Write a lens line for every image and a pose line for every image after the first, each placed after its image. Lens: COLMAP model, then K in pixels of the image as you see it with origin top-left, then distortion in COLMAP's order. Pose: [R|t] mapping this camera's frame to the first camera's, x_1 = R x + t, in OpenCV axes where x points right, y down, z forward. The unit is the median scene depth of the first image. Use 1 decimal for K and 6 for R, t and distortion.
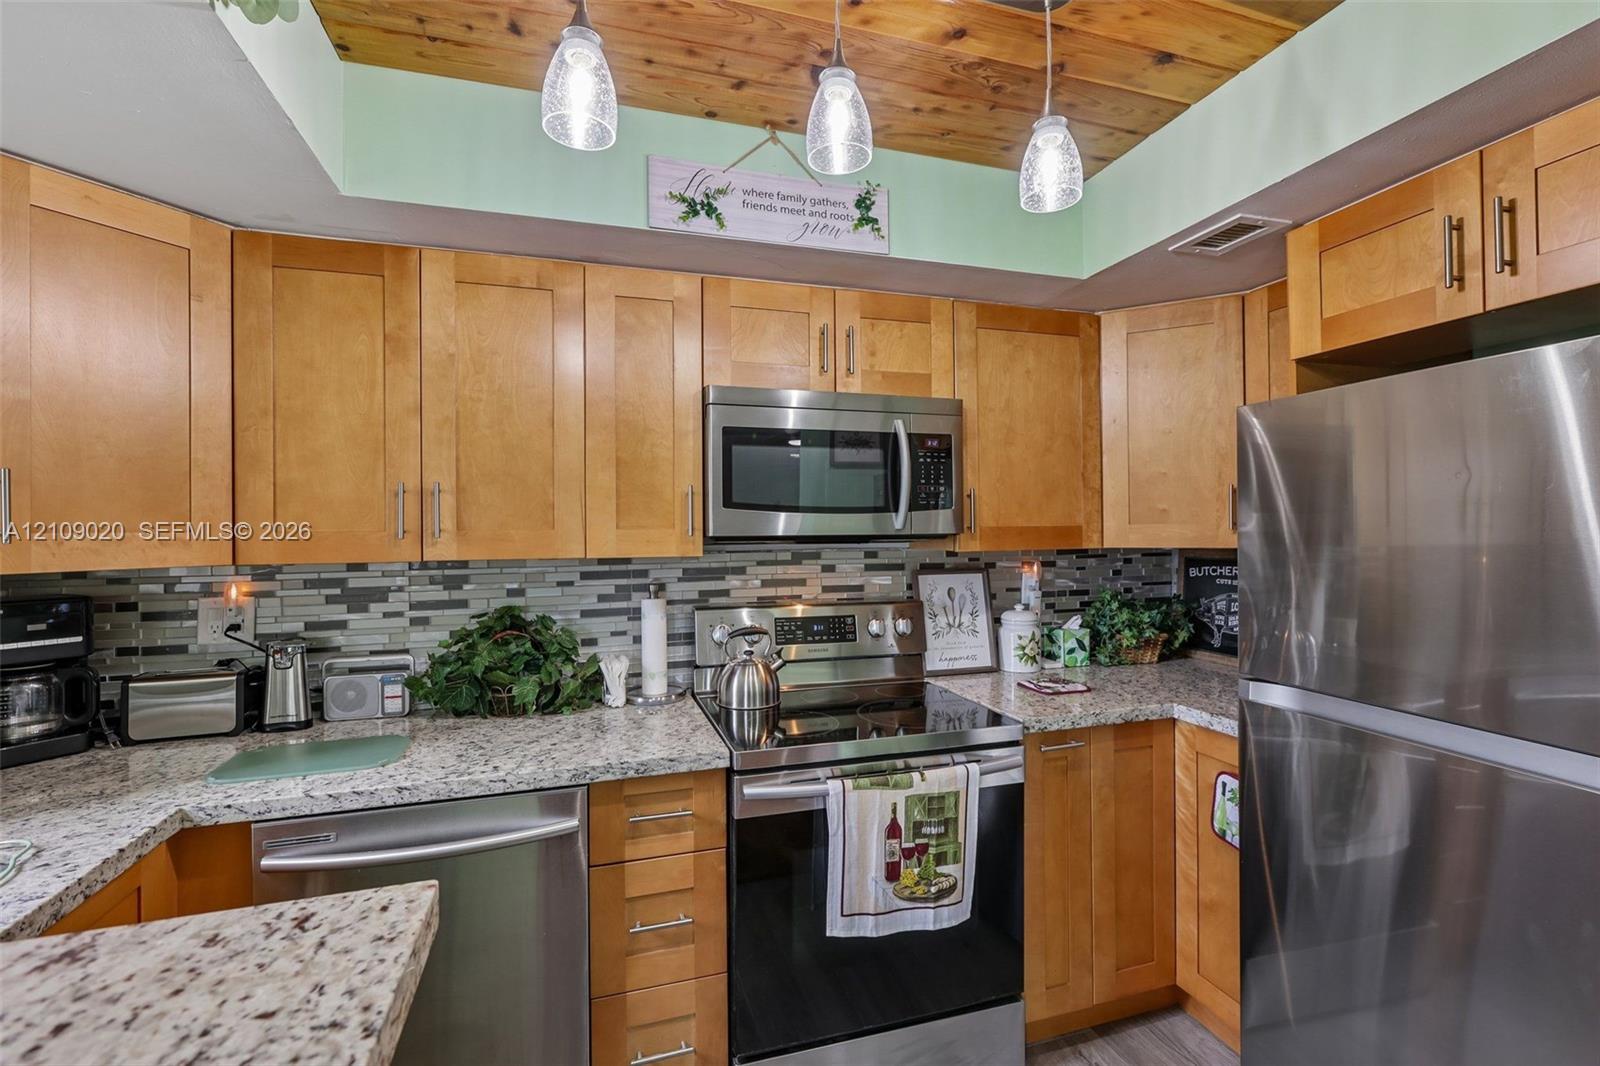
lens RADIAL K [[712.6, 0, 790.9], [0, 712.6, 532.7], [0, 0, 1]] dist [0.004773, 0.001268]
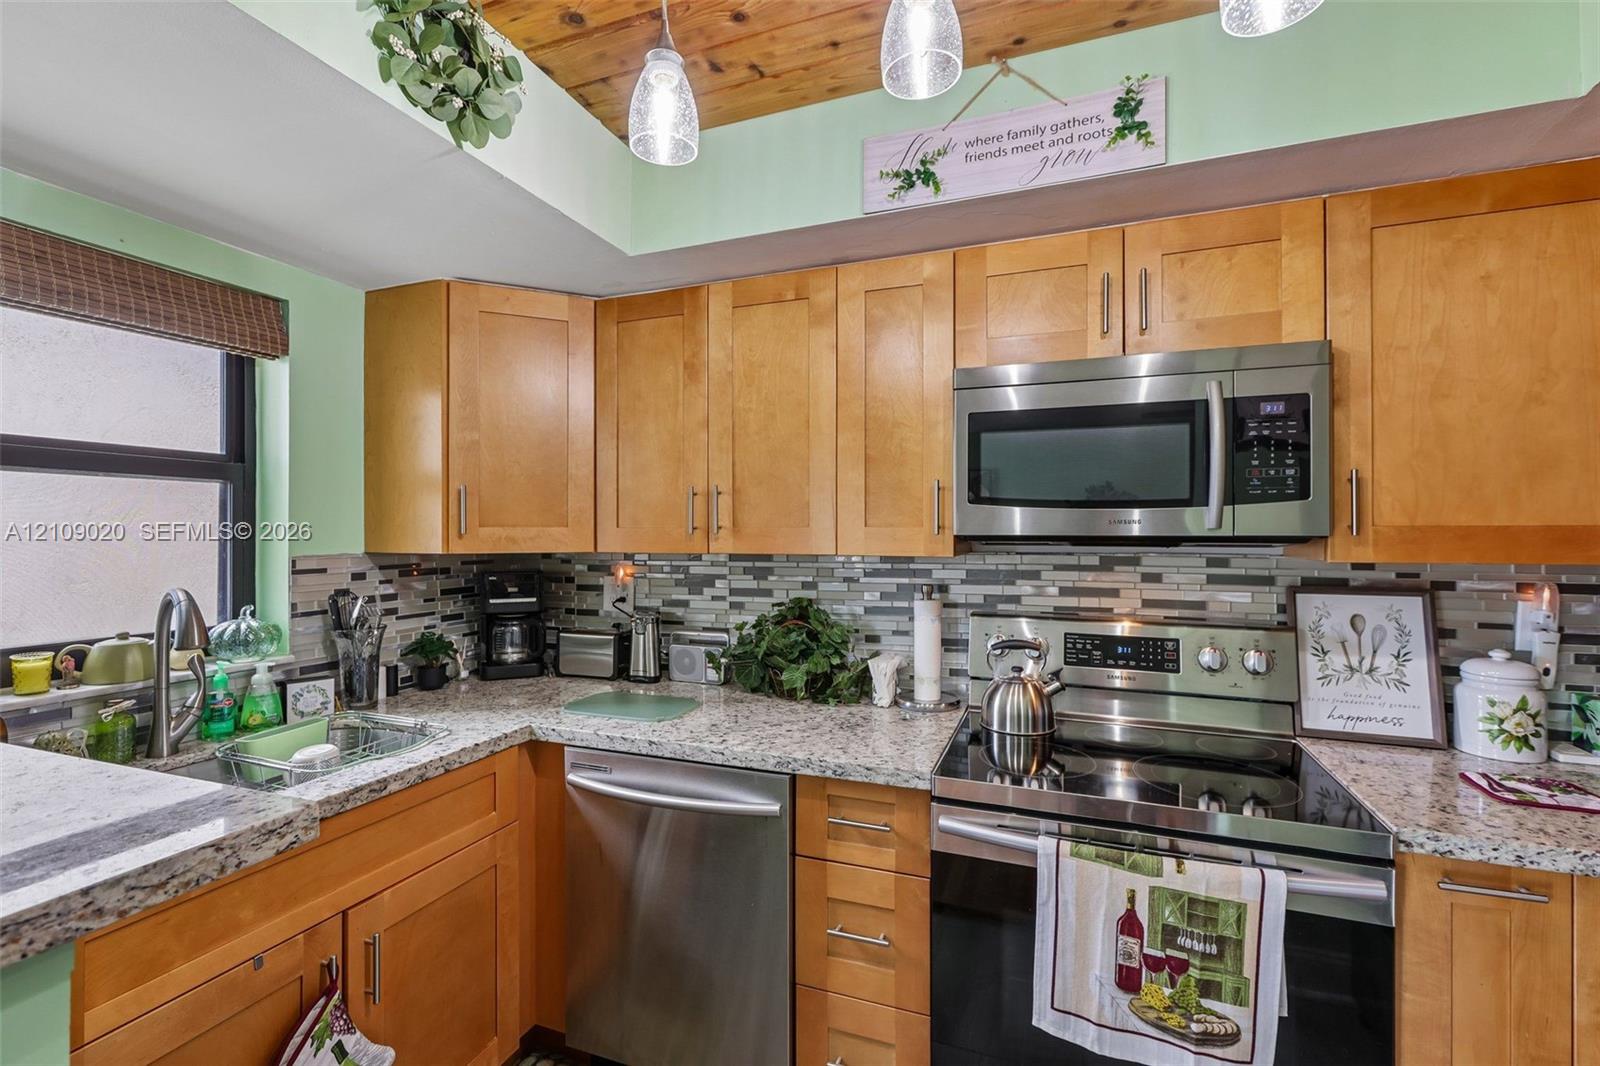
lens RADIAL K [[711.2, 0, 846.1], [0, 711.2, 535.5], [0, 0, 1]] dist [-0.000968, 0.006506]
pose [[0.788158, 0.011761, -0.615360, 0.352525], [-0.009312, 0.999931, 0.007184, 0.000229], [0.615402, 0.000068, 0.788213, 0.209304]]
